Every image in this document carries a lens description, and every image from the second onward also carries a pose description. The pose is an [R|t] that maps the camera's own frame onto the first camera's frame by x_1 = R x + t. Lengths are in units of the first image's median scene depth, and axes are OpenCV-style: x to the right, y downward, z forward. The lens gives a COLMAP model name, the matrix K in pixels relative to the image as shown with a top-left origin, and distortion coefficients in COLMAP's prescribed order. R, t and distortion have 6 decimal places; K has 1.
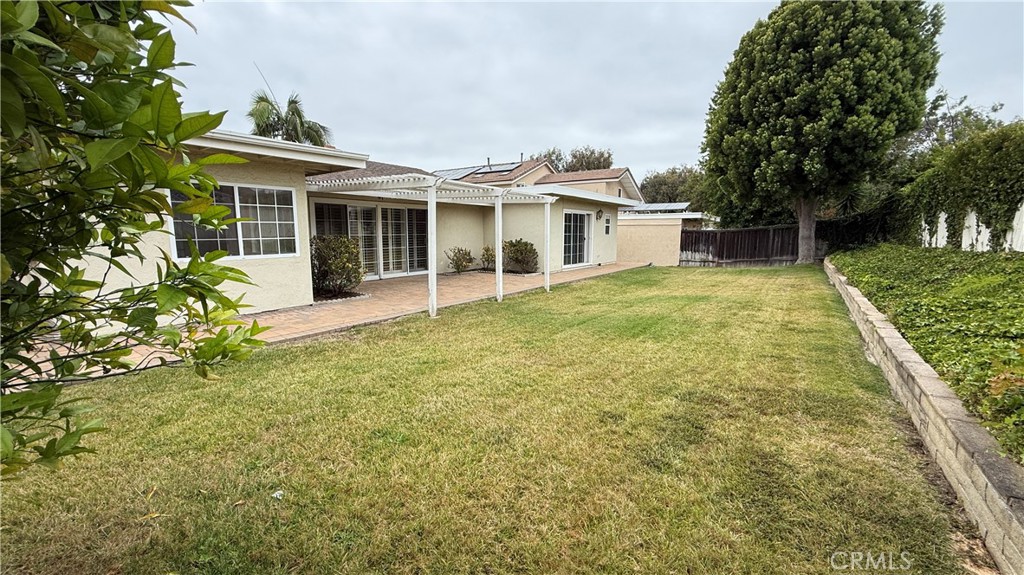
lens RADIAL K [[407.3, 0, 504.5], [0, 407.3, 284.4], [0, 0, 1]] dist [0.003580, 0.000255]
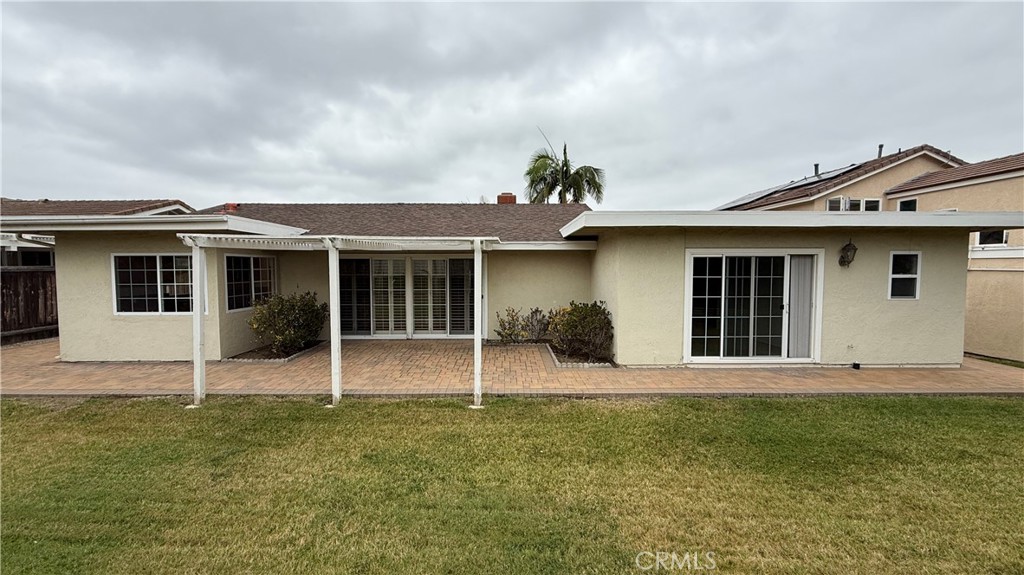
lens RADIAL K [[407.3, 0, 508.8], [0, 407.3, 285.1], [0, 0, 1]] dist [0.003580, 0.000255]
pose [[0.589684, 0.032748, -0.806970, 0.491249], [-0.101686, 0.994237, -0.033959, -0.110841], [0.801207, 0.102082, 0.589615, 0.576073]]
